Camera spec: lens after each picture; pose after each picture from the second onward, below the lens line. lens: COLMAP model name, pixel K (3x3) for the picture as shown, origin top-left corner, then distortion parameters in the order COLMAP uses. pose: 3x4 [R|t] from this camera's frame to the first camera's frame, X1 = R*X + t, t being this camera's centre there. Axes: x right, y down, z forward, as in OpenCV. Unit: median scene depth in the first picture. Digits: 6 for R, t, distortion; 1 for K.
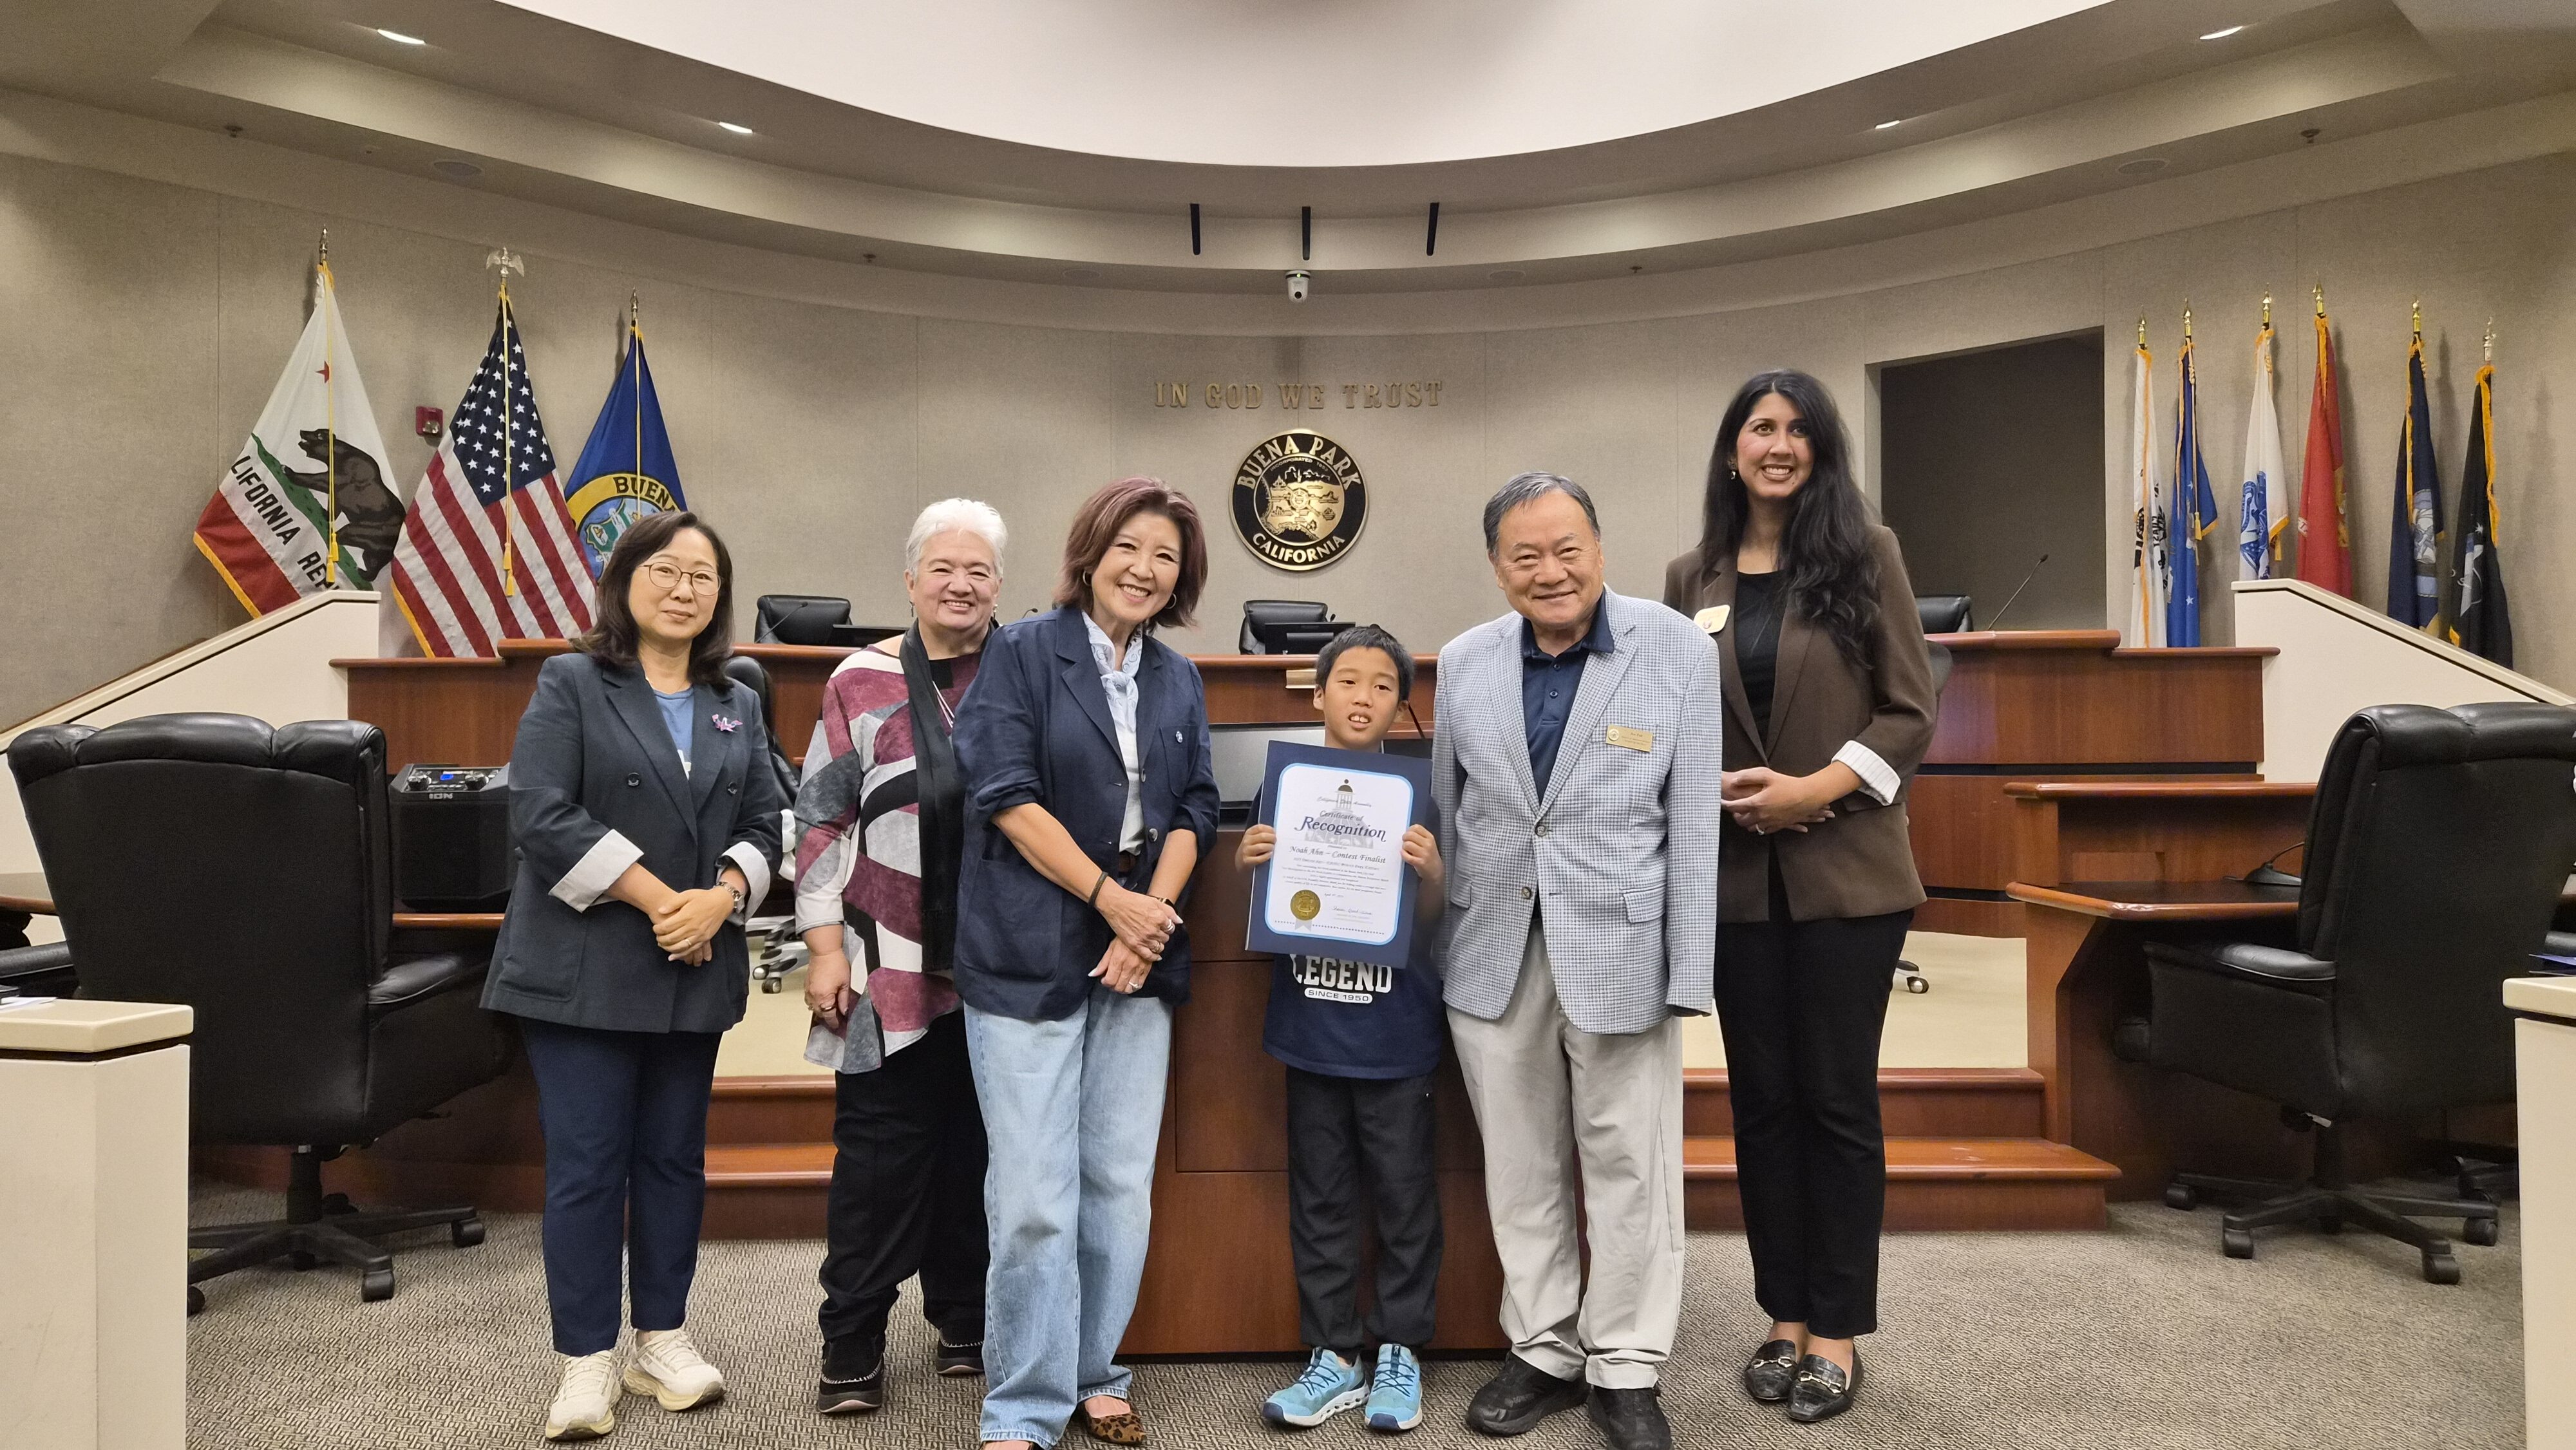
lens RADIAL K [[1751.8, 0, 1314.6], [0, 1751.8, 713.4], [0, 0, 1]] dist [0.055426, -0.050019]
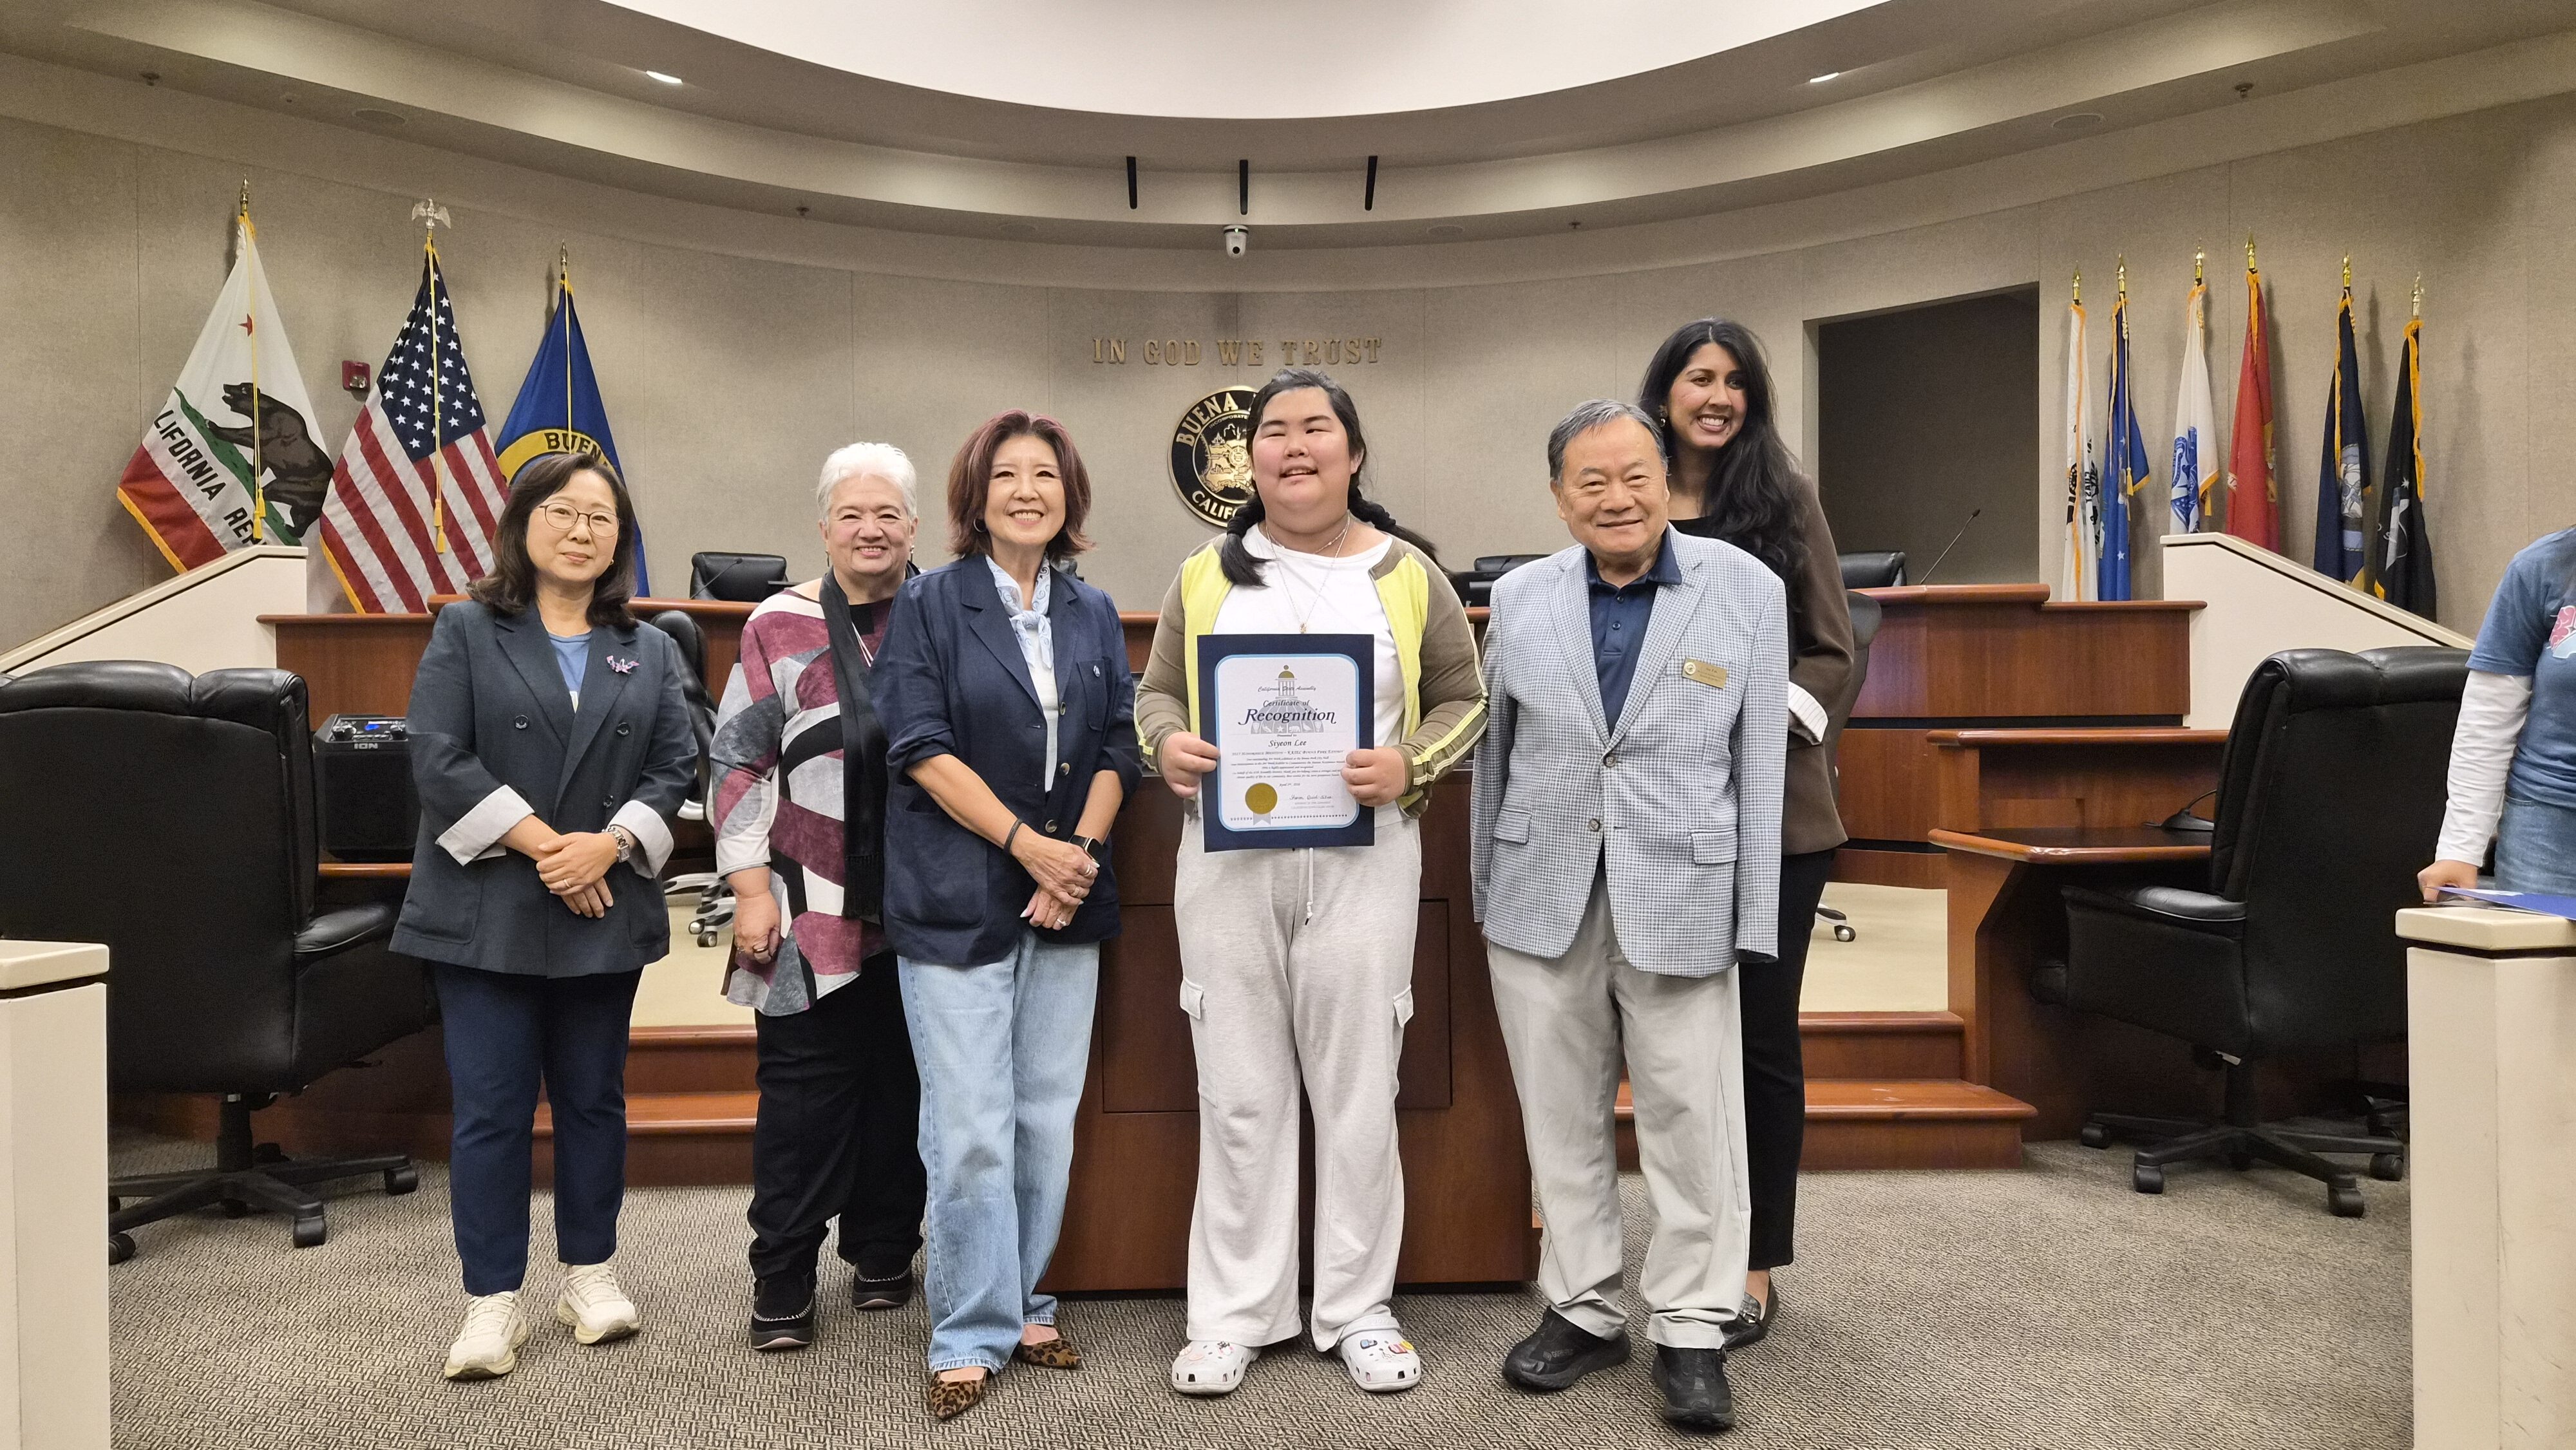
lens RADIAL K [[1751.8, 0, 1286.8], [0, 1751.8, 721.1], [0, 0, 1]] dist [0.055426, -0.050019]
pose [[0.999887, -0.002438, 0.014866, 0.004861], [0.002061, 0.999679, 0.025264, 0.004115], [-0.014923, -0.025231, 0.999570, -0.002029]]
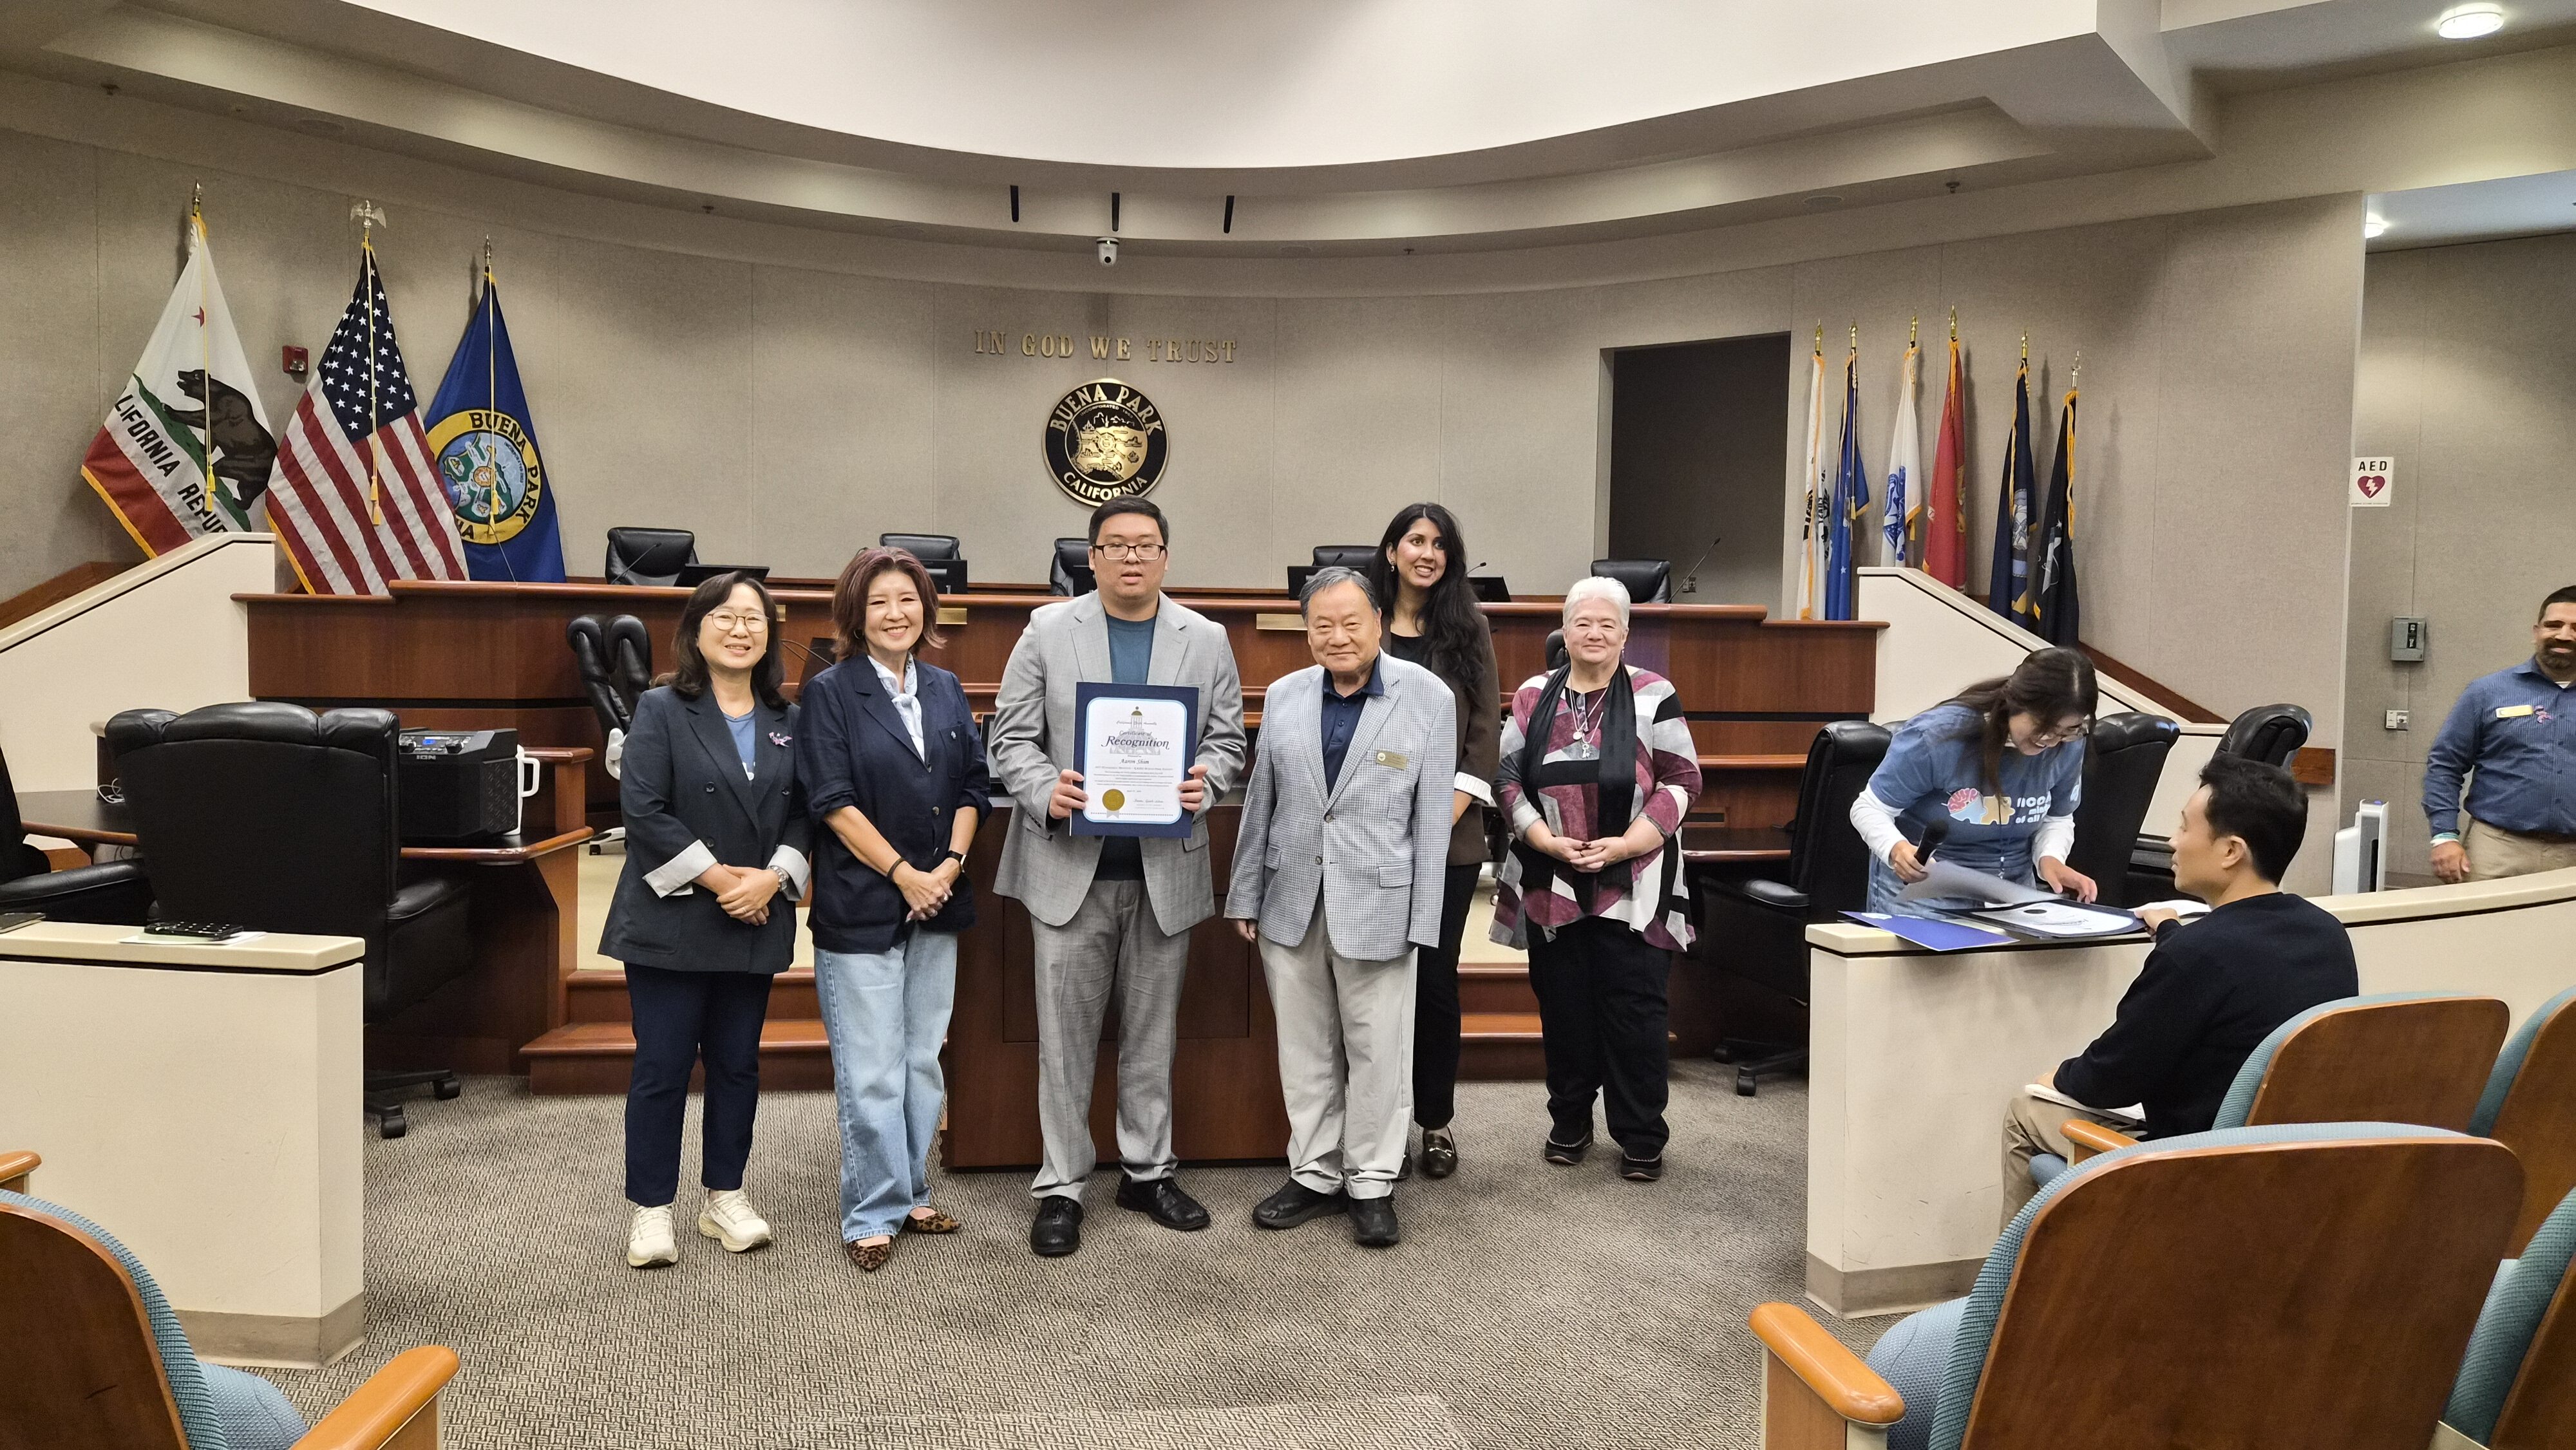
lens RADIAL K [[1751.8, 0, 1312.2], [0, 1751.8, 702.5], [0, 0, 1]] dist [0.055426, -0.050019]
pose [[0.994061, 0.017366, 0.107432, 0.005773], [-0.024481, 0.997568, 0.065262, -0.045287], [-0.106037, -0.067505, 0.992068, -0.169830]]
